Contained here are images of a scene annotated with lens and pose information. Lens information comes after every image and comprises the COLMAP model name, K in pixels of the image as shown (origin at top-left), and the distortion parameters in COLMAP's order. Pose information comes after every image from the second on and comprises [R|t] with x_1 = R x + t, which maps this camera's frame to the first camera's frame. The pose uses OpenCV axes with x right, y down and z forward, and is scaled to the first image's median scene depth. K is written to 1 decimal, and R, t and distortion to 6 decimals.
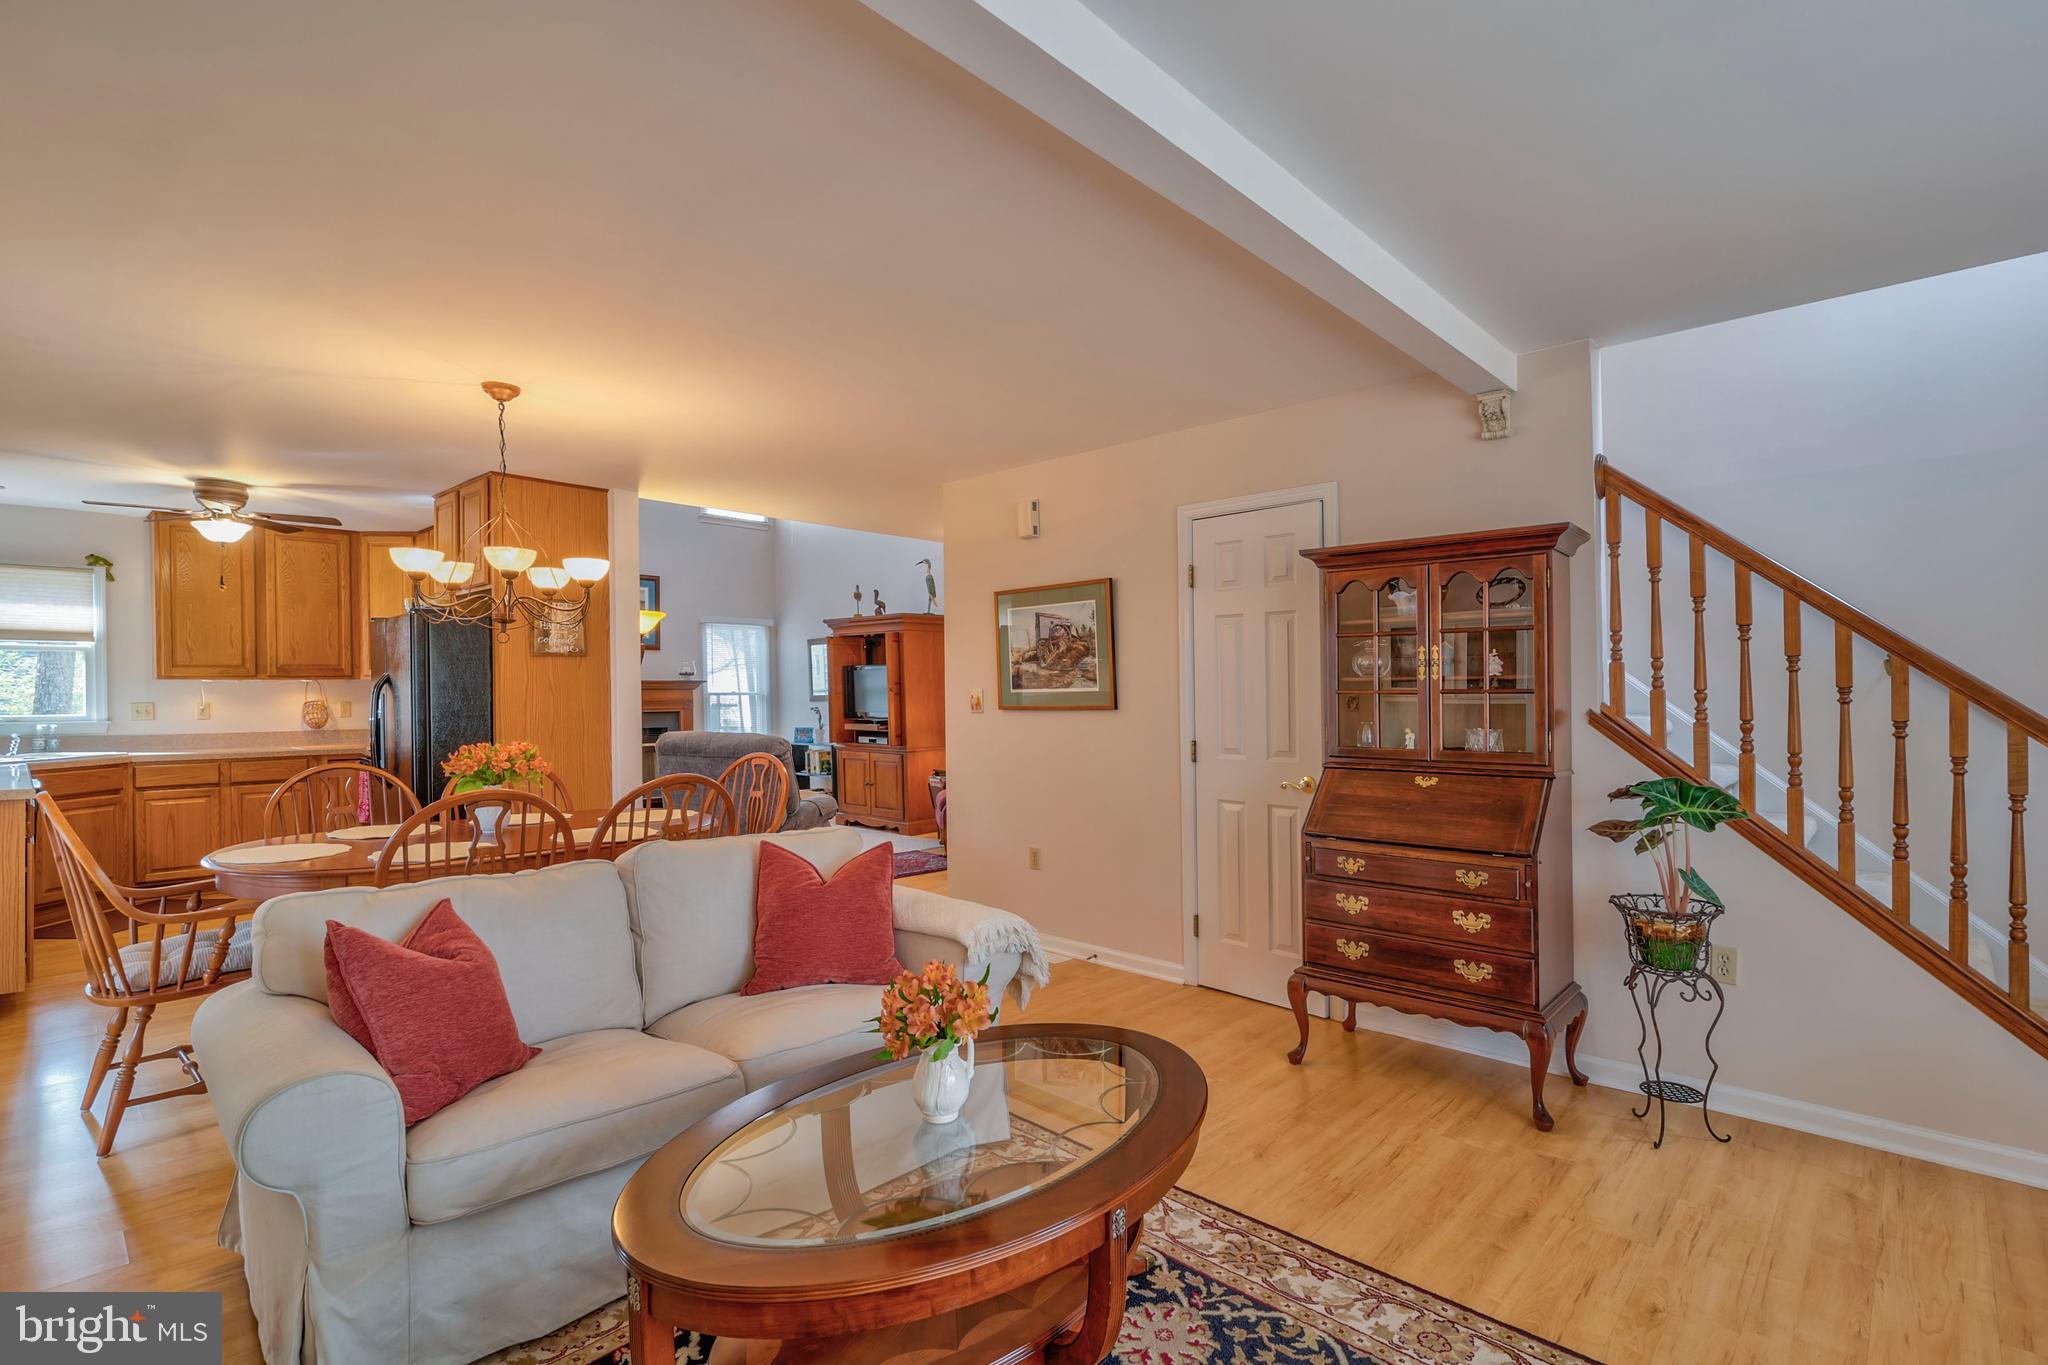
lens RADIAL K [[941.7, 0, 1039.1], [0, 941.7, 706.8], [0, 0, 1]] dist [-0.011405, -0.000231]
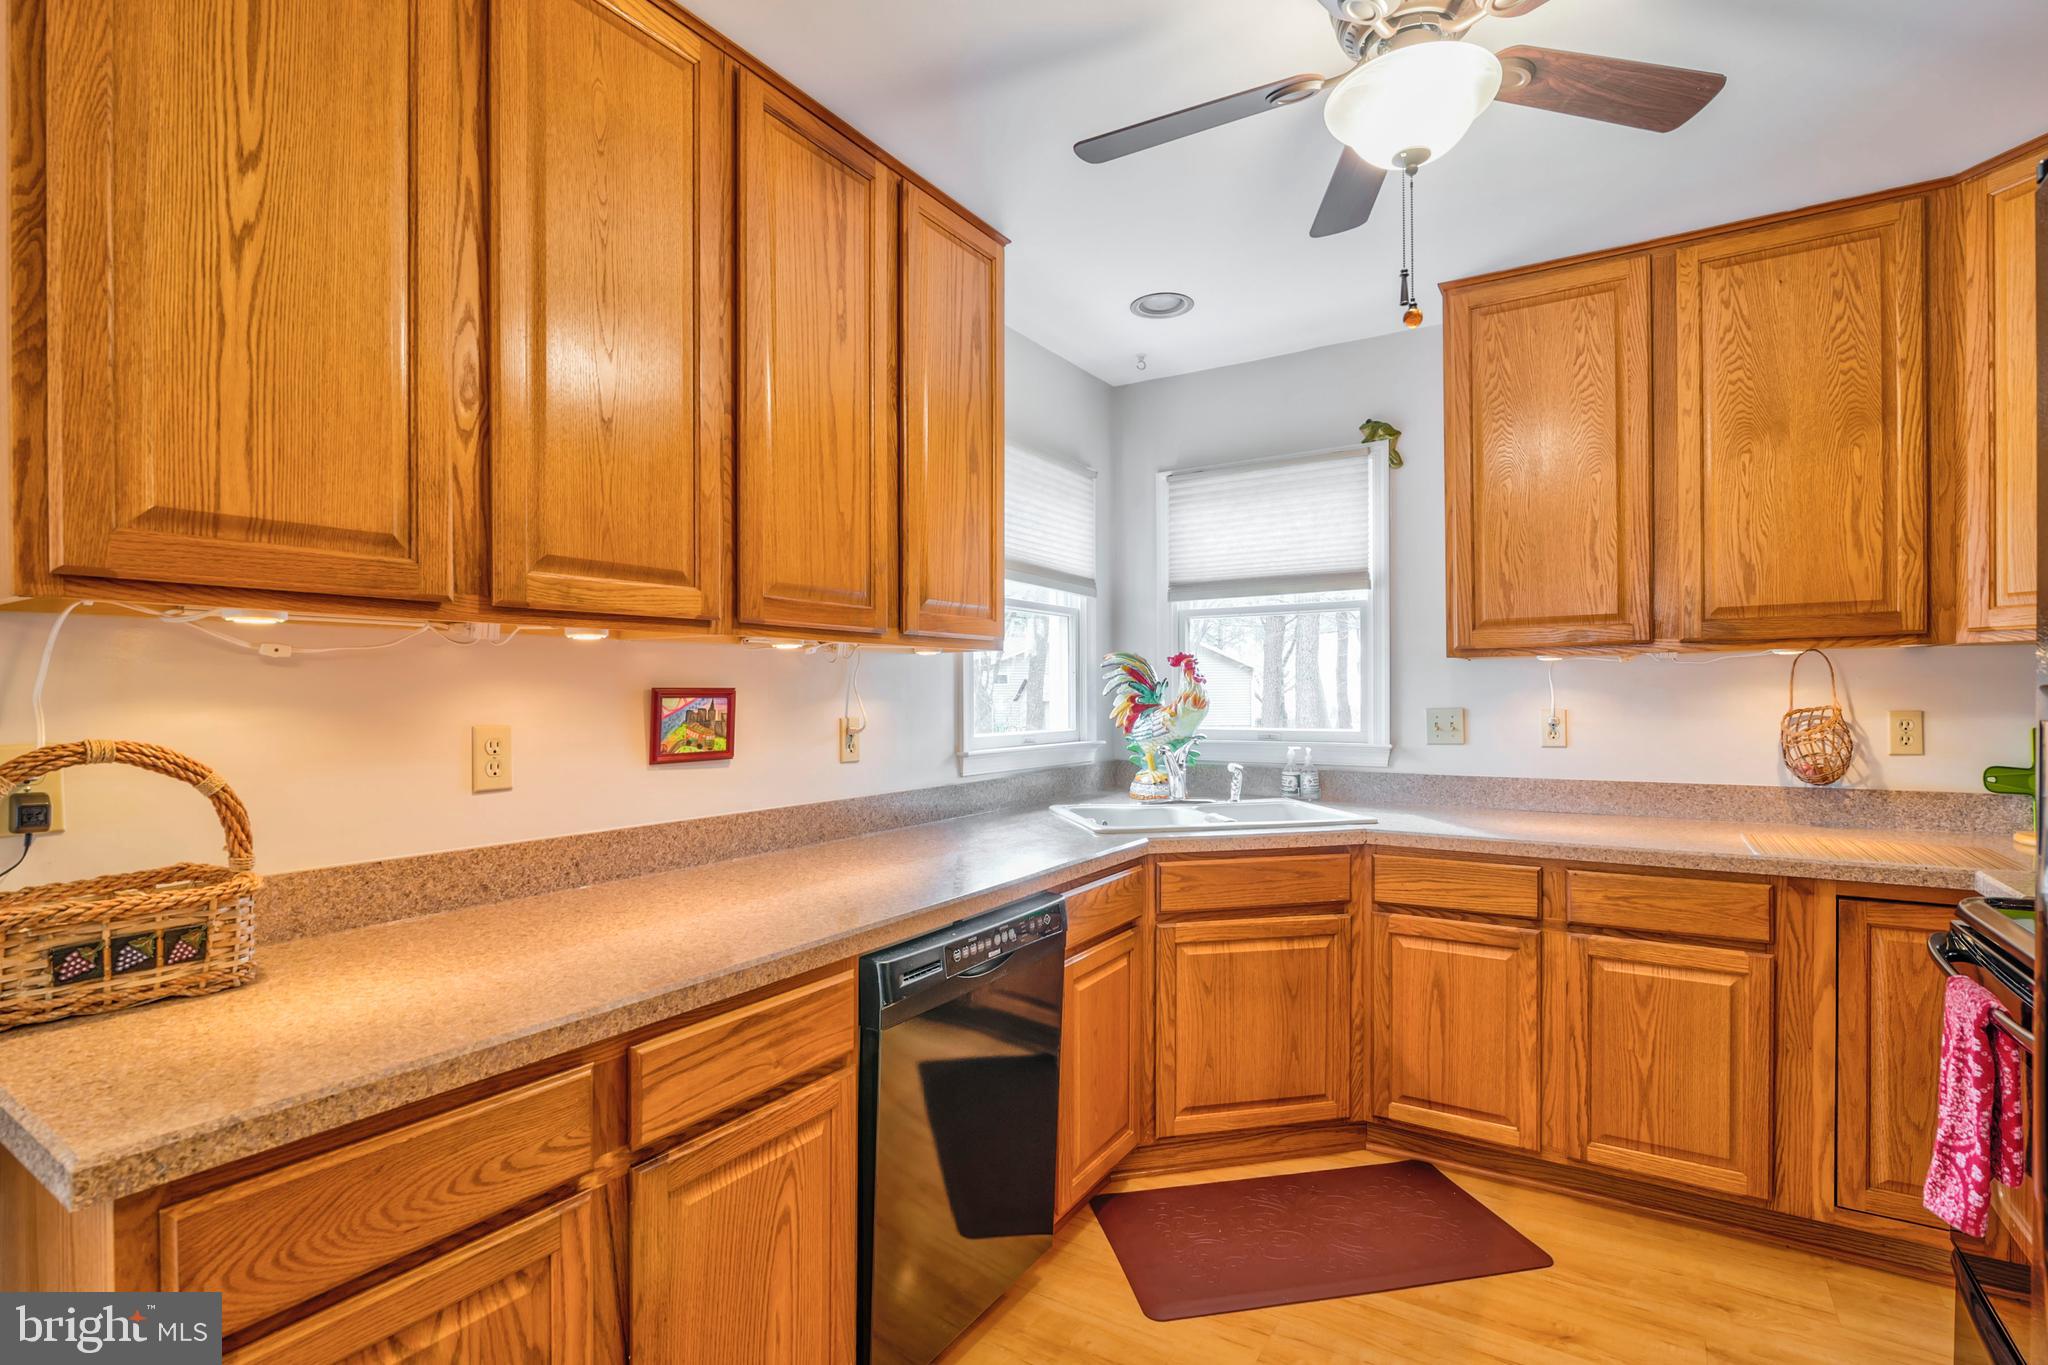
lens RADIAL K [[941.7, 0, 1030.0], [0, 941.7, 700.5], [0, 0, 1]] dist [-0.011405, -0.000231]
pose [[0.170404, 0.009345, -0.985330, -0.514074], [-0.008810, 0.999930, 0.007959, -0.010296], [0.985335, 0.007325, 0.170474, 0.699498]]
